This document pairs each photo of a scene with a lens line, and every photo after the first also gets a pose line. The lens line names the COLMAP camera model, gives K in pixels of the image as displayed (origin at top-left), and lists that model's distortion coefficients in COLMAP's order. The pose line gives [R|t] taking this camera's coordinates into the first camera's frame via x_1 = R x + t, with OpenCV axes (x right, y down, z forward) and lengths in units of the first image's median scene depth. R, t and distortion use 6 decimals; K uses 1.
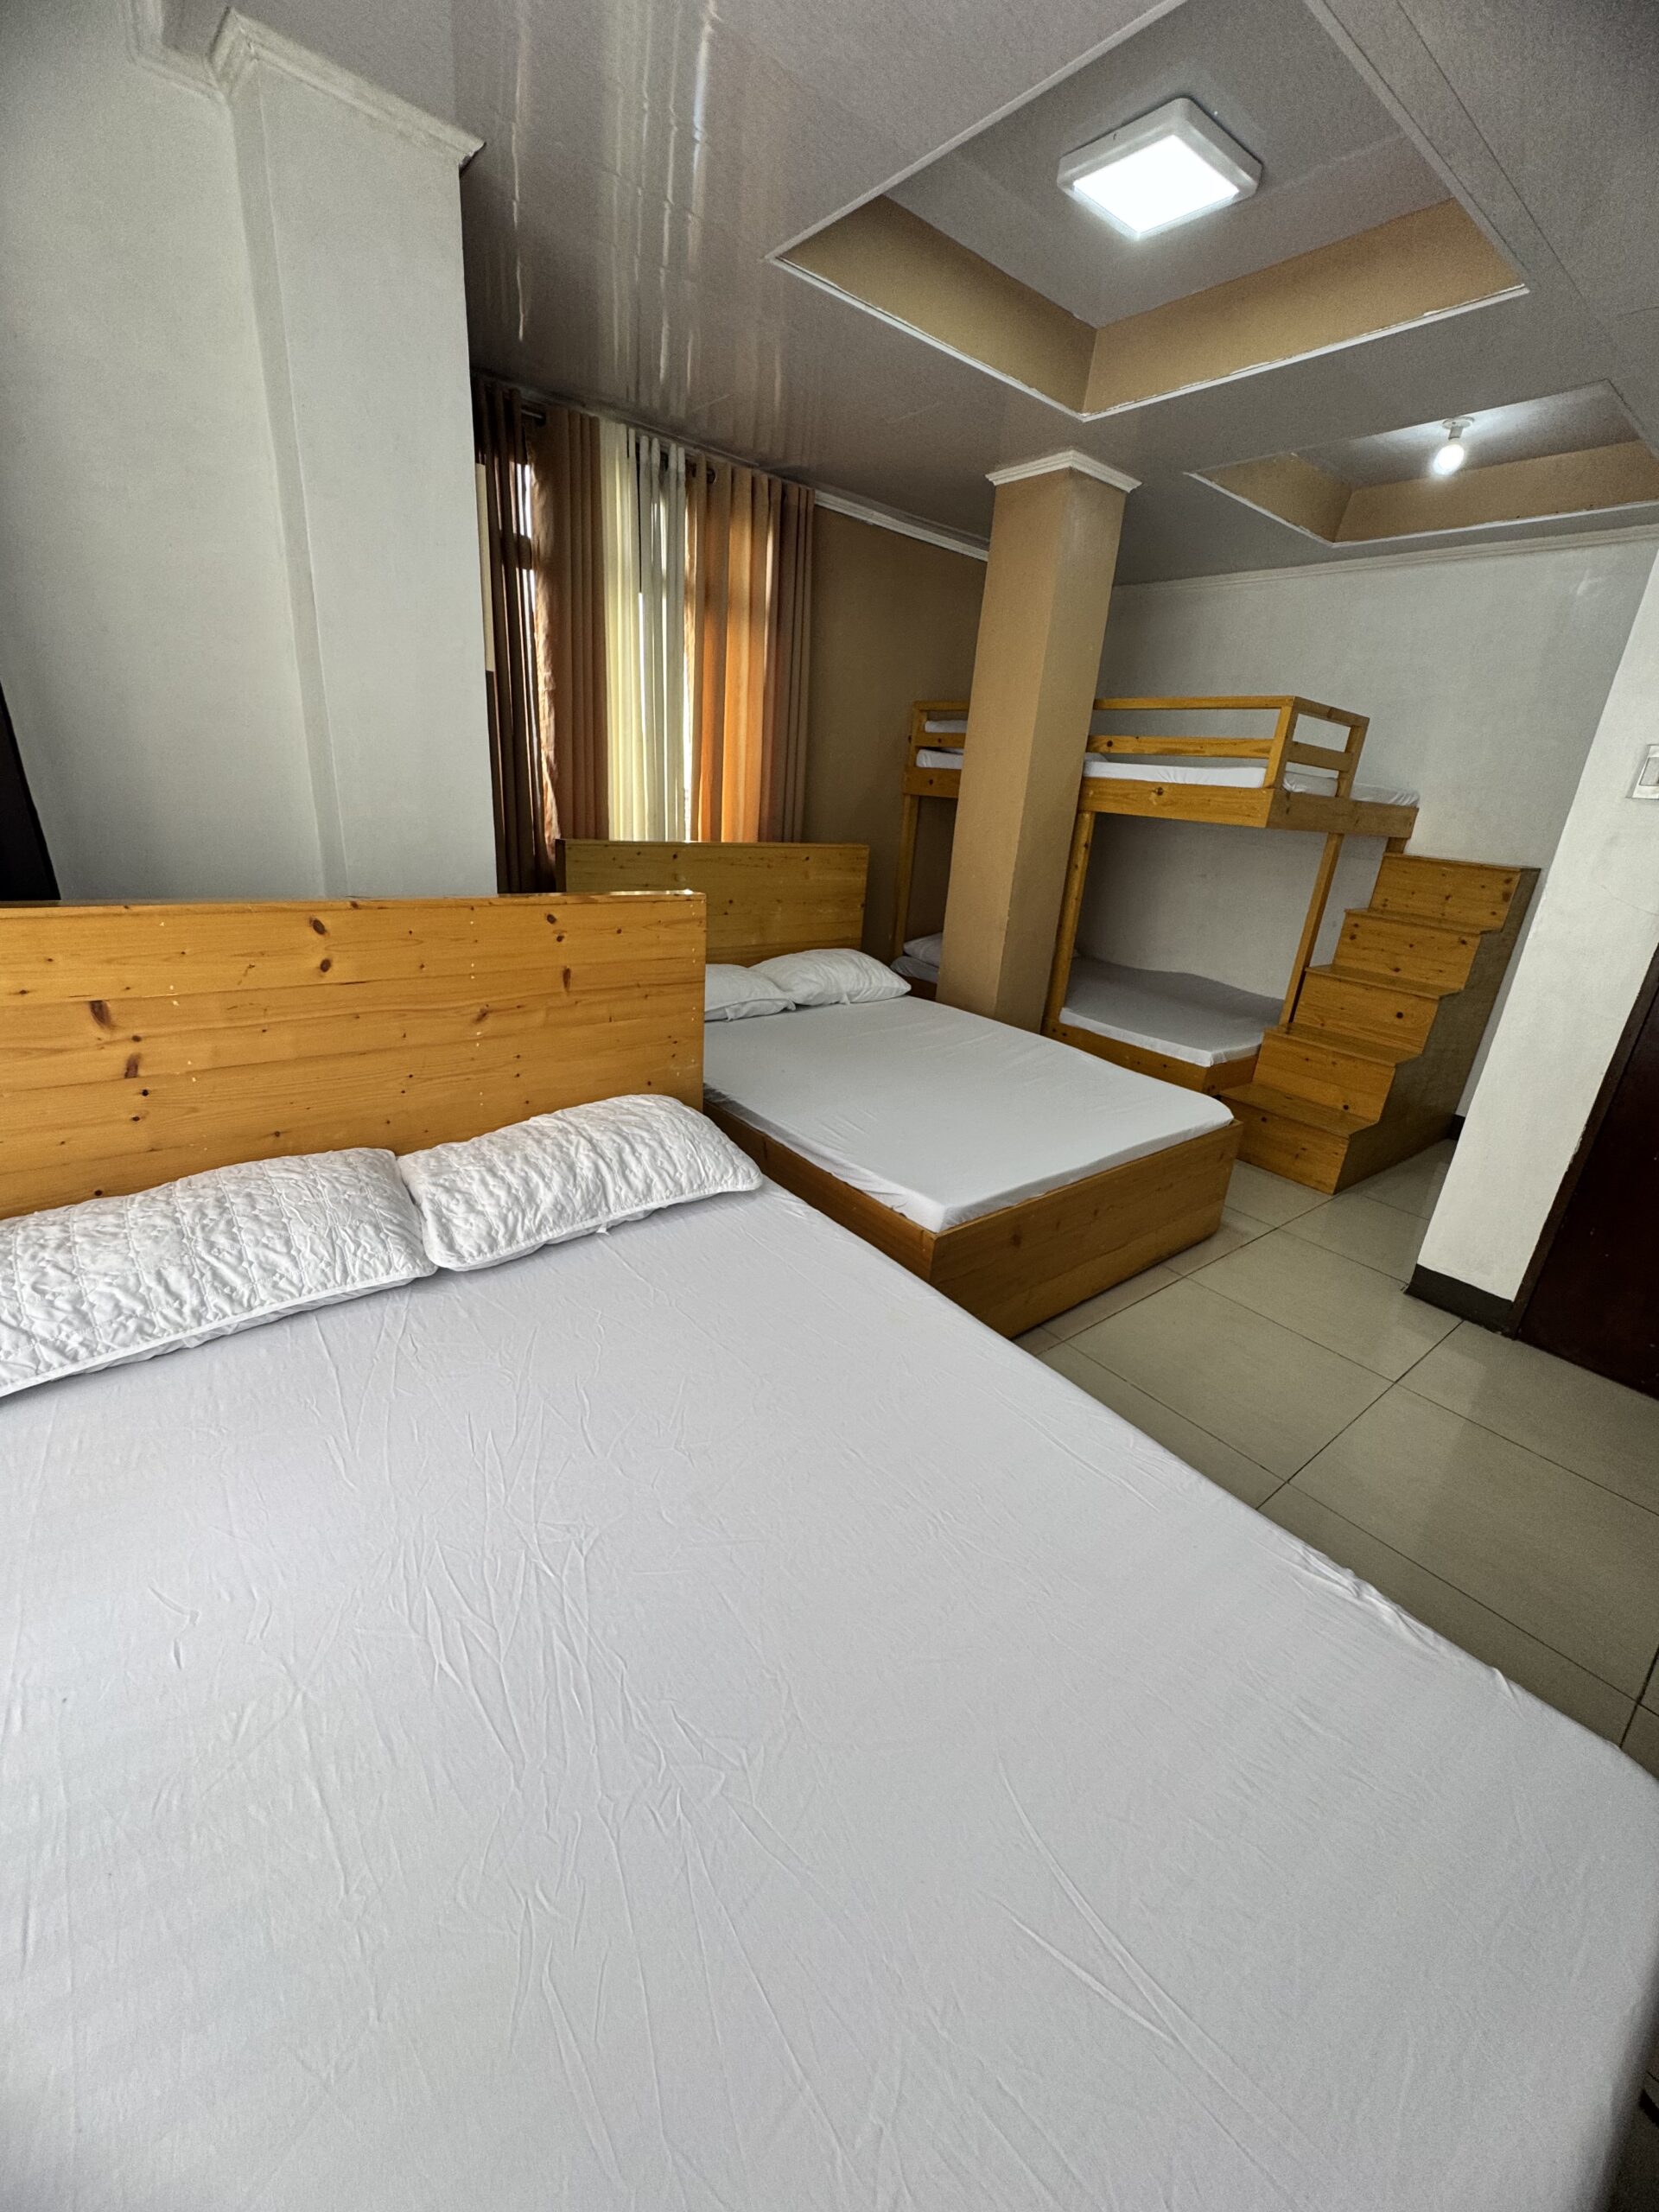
lens RADIAL K [[886.3, 0, 829.5], [0, 886.3, 1106.0], [0, 0, 1]] dist [0.000424, 0.000024]
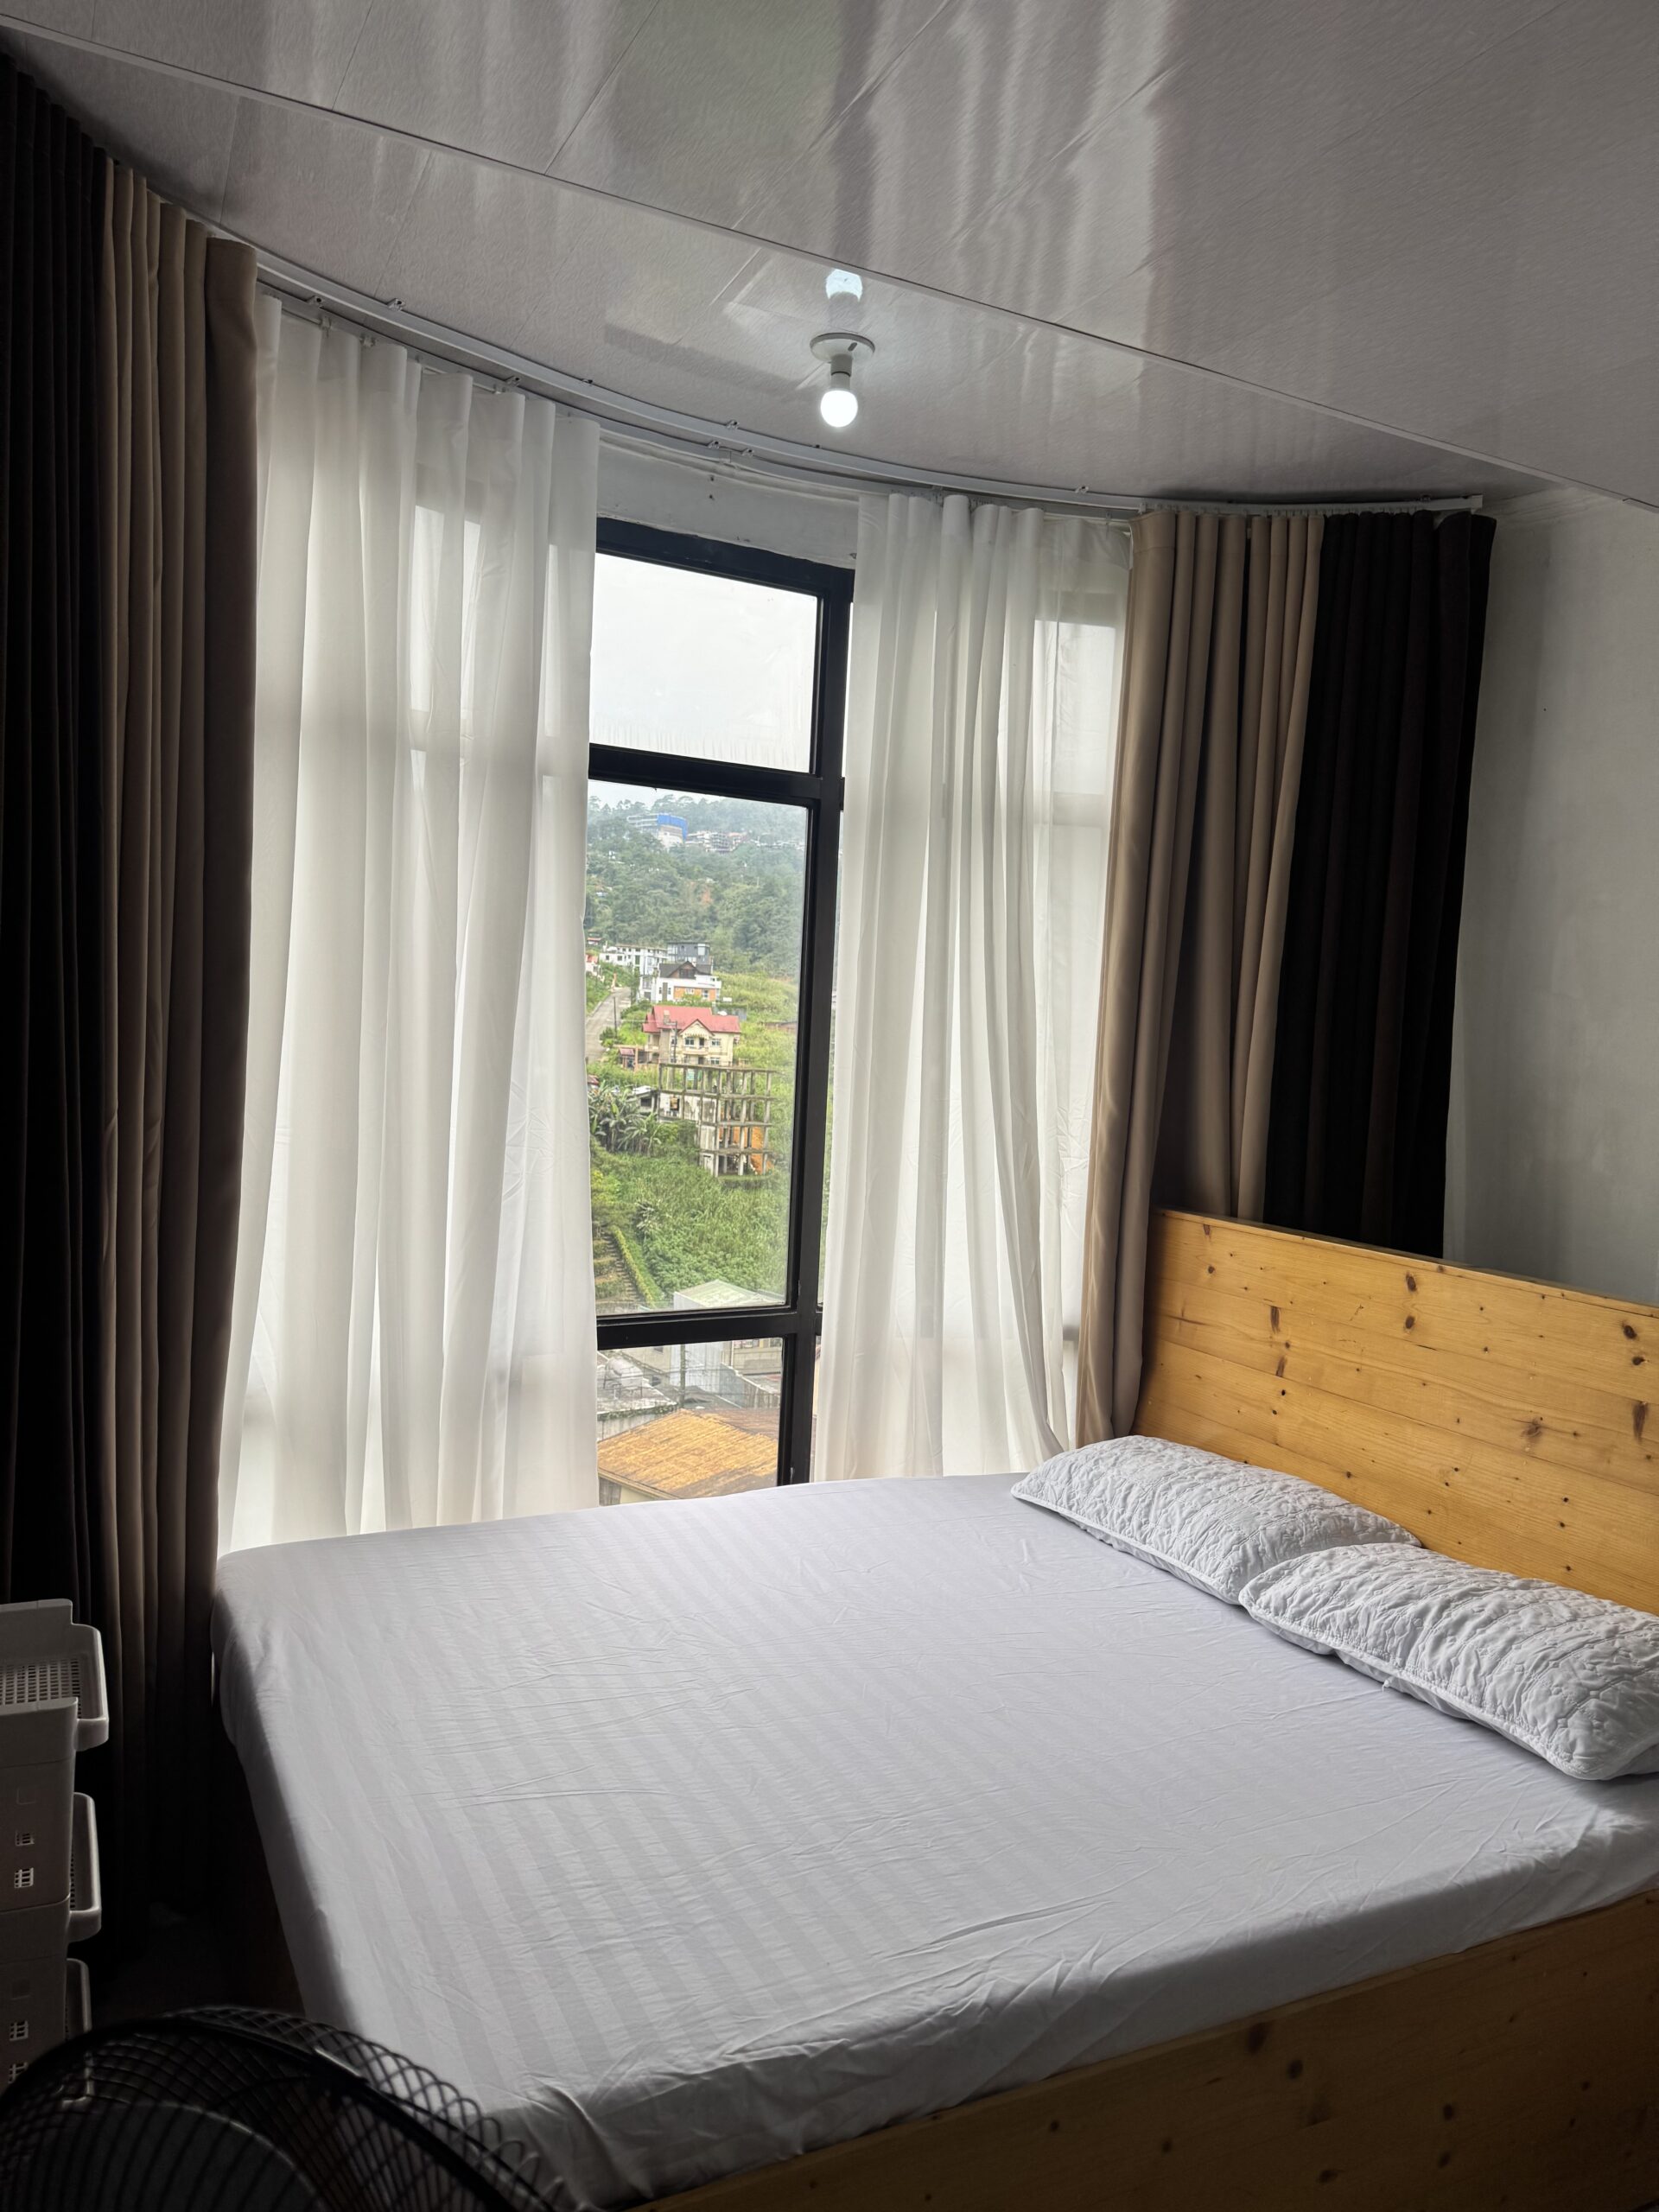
lens RADIAL K [[1550.1, 0, 829.5], [0, 1550.1, 1106.0], [0, 0, 1]] dist [-0.000886, -0.000487]
pose [[-0.210278, -0.032773, -0.977092, 1.365725], [-0.395099, 0.917034, 0.054270, -0.235001], [0.894248, 0.397460, -0.205781, 0.734186]]
